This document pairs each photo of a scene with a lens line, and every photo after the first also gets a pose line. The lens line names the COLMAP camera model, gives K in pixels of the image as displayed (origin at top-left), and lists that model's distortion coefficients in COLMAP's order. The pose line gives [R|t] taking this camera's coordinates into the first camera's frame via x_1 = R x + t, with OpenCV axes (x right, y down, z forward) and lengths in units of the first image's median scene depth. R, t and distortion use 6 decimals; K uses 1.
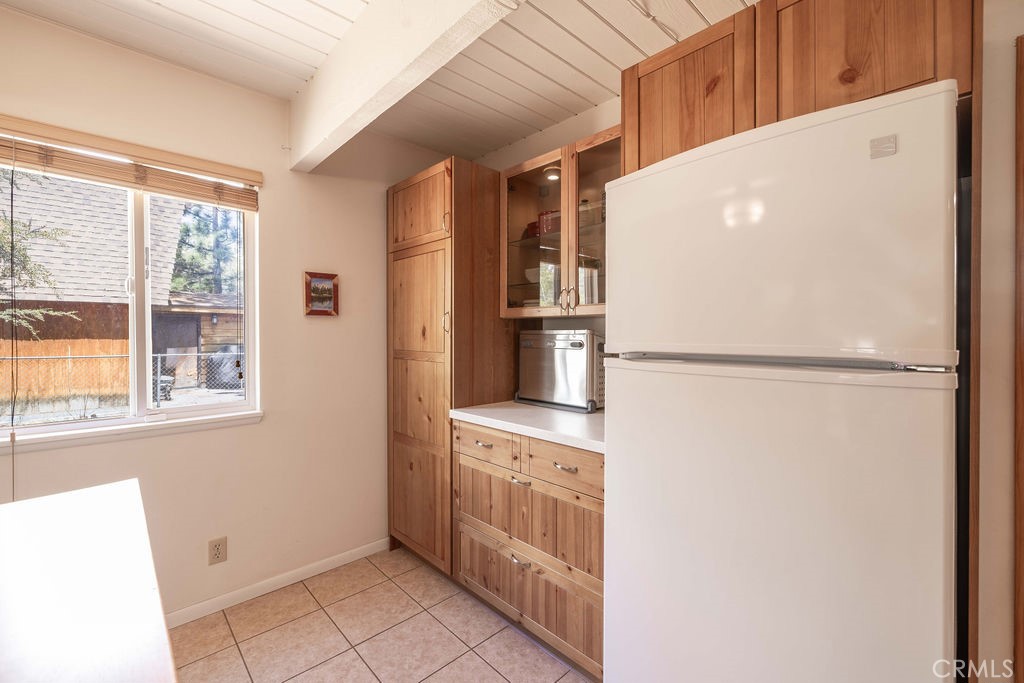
lens RADIAL K [[444.8, 0, 500.1], [0, 444.8, 334.2], [0, 0, 1]] dist [0.000816, 0.000160]
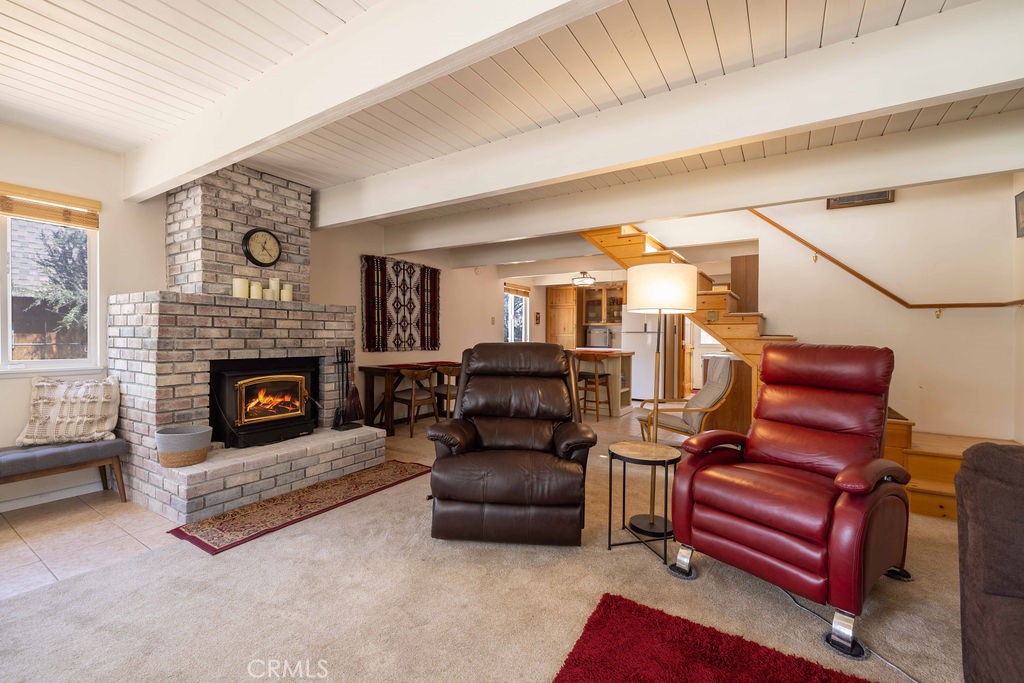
lens RADIAL K [[436.5, 0, 508.3], [0, 436.5, 337.4], [0, 0, 1]] dist [-0.000294, -0.000014]
pose [[0.969782, 0.009113, 0.243803, -1.623207], [-0.009757, 0.999951, 0.001434, 0.071652], [-0.243778, -0.003769, 0.969824, -2.631809]]
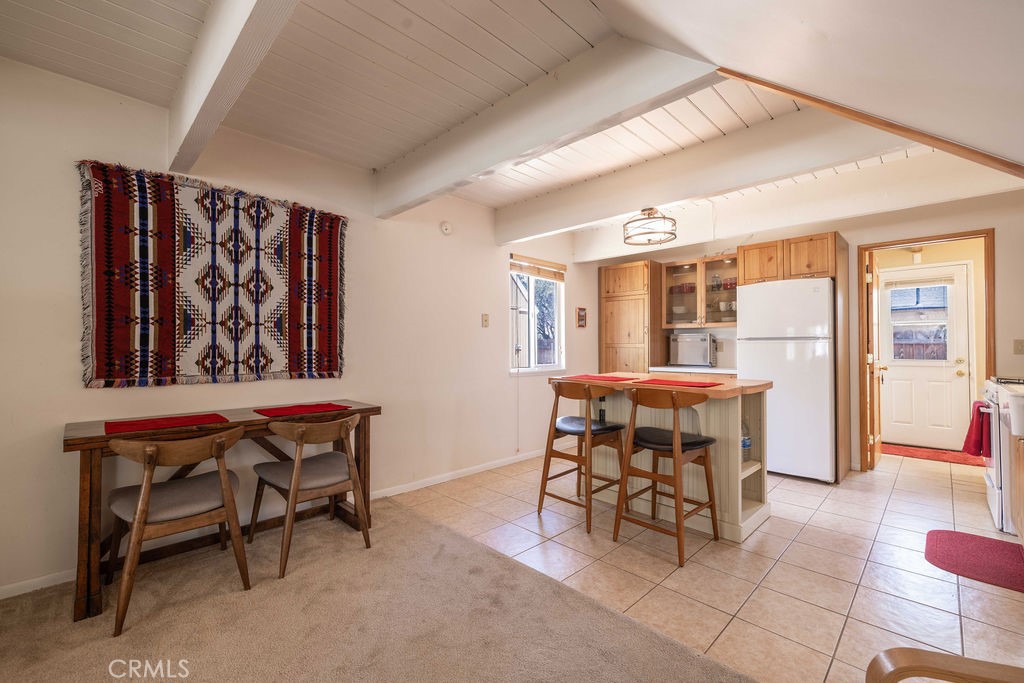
lens RADIAL K [[436.5, 0, 508.3], [0, 436.5, 337.4], [0, 0, 1]] dist [-0.000294, -0.000014]
pose [[0.999487, 0.002539, 0.031918, -0.887850], [-0.001750, 0.999693, -0.024712, 0.067656], [-0.031971, 0.024643, 0.999185, -1.226714]]
